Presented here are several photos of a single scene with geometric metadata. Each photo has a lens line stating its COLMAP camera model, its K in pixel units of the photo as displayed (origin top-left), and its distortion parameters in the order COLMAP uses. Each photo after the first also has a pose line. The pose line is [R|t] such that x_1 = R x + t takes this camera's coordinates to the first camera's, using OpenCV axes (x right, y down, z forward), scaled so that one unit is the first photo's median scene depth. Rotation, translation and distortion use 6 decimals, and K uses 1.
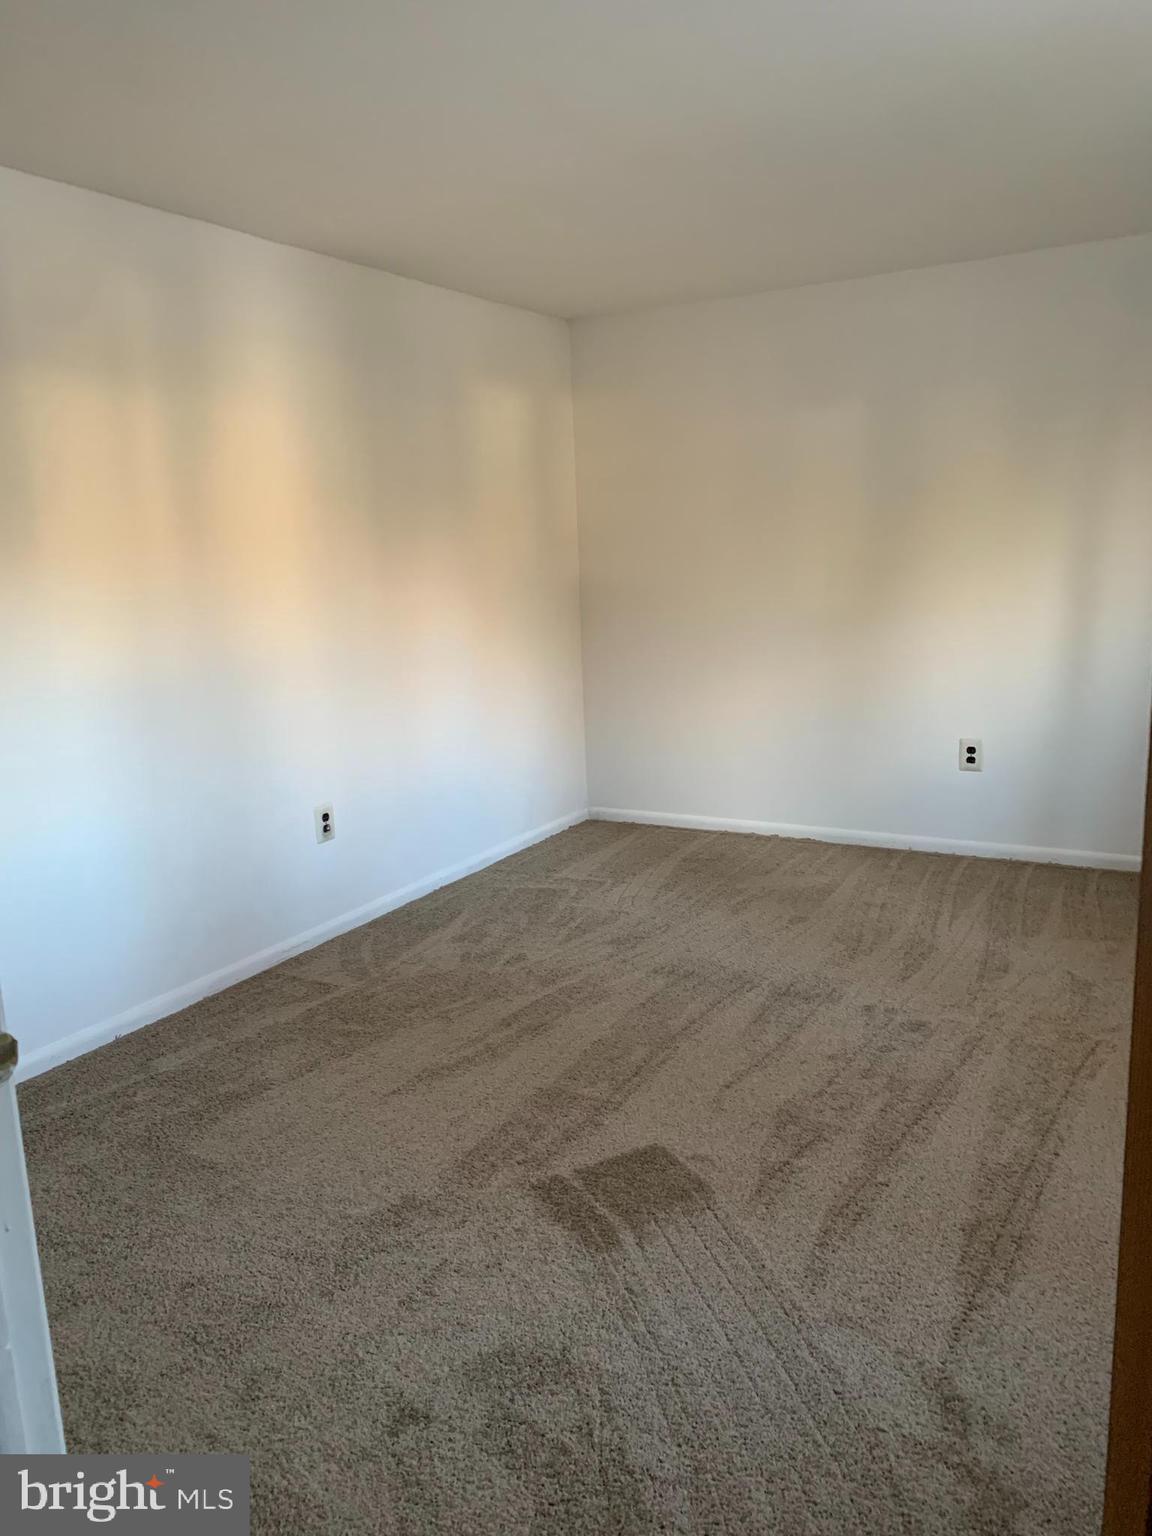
lens RADIAL K [[1169.2, 0, 567.1], [0, 1169.2, 771.5], [0, 0, 1]] dist [0.056917, -0.047409]
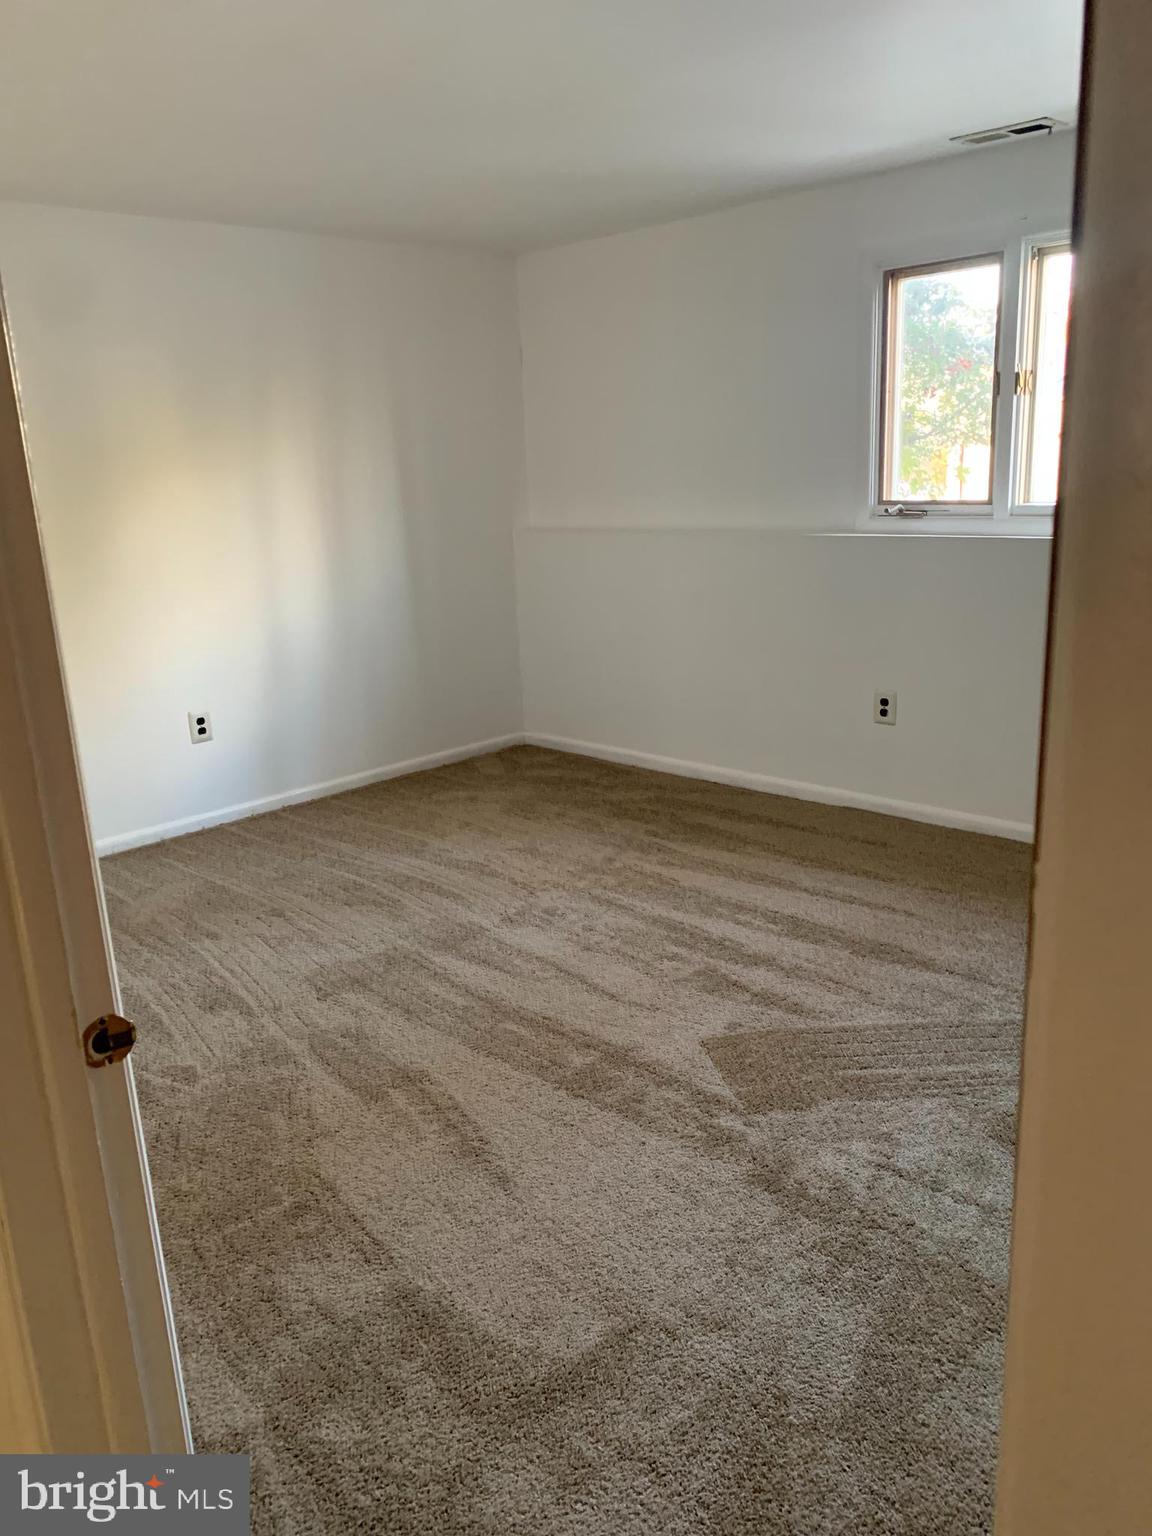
lens RADIAL K [[1169.2, 0, 568.7], [0, 1169.2, 765.3], [0, 0, 1]] dist [0.056917, -0.047409]
pose [[0.275808, -0.227553, 0.933890, -0.723696], [0.231557, 0.958690, 0.165210, -0.106511], [-0.932905, 0.170682, 0.317106, 0.580260]]
